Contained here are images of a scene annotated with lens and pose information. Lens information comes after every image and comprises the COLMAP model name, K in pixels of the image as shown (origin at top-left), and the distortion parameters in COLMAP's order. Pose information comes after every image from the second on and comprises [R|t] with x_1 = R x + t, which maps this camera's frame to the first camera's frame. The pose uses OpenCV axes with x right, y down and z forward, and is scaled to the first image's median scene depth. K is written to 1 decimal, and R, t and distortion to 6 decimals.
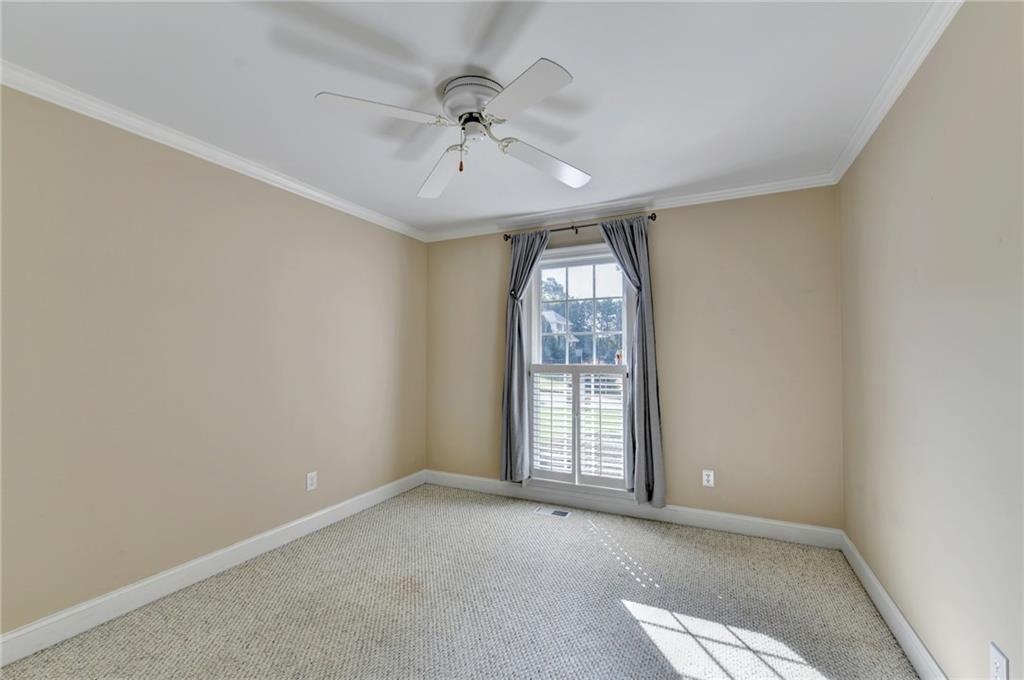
lens RADIAL K [[416.6, 0, 508.1], [0, 416.6, 338.4], [0, 0, 1]] dist [-0.001124, -0.001824]
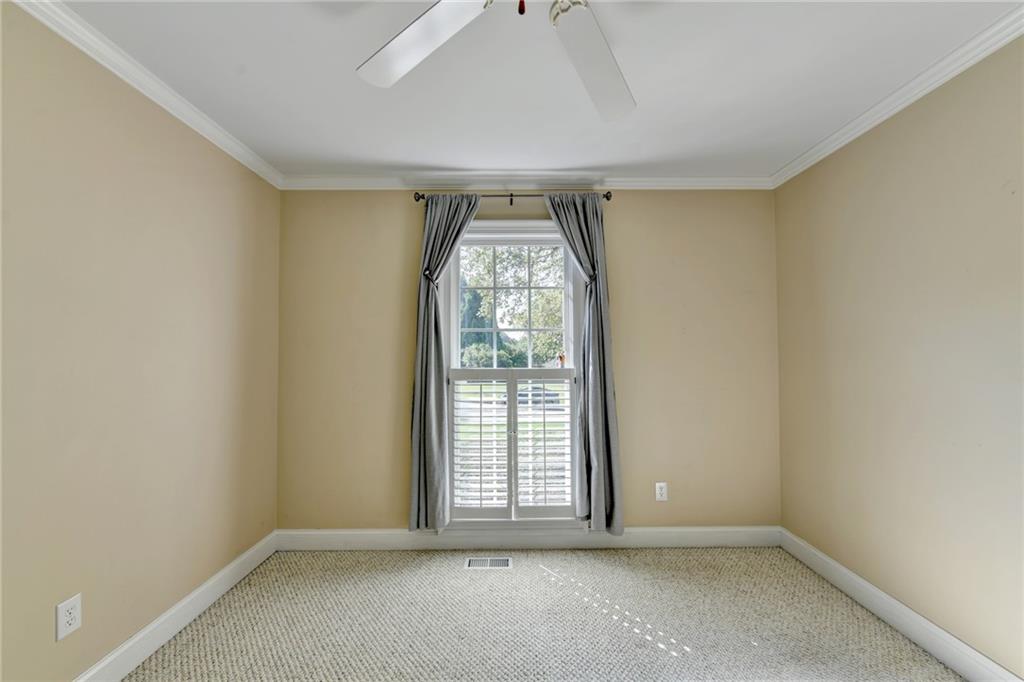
lens RADIAL K [[425.8, 0, 519.4], [0, 425.8, 338.0], [0, 0, 1]] dist [-0.000293, -0.000618]
pose [[0.897218, 0.013054, 0.441396, -0.193119], [-0.012913, 0.999911, -0.003323, 0.007169], [-0.441400, -0.002718, 0.897306, 0.275768]]
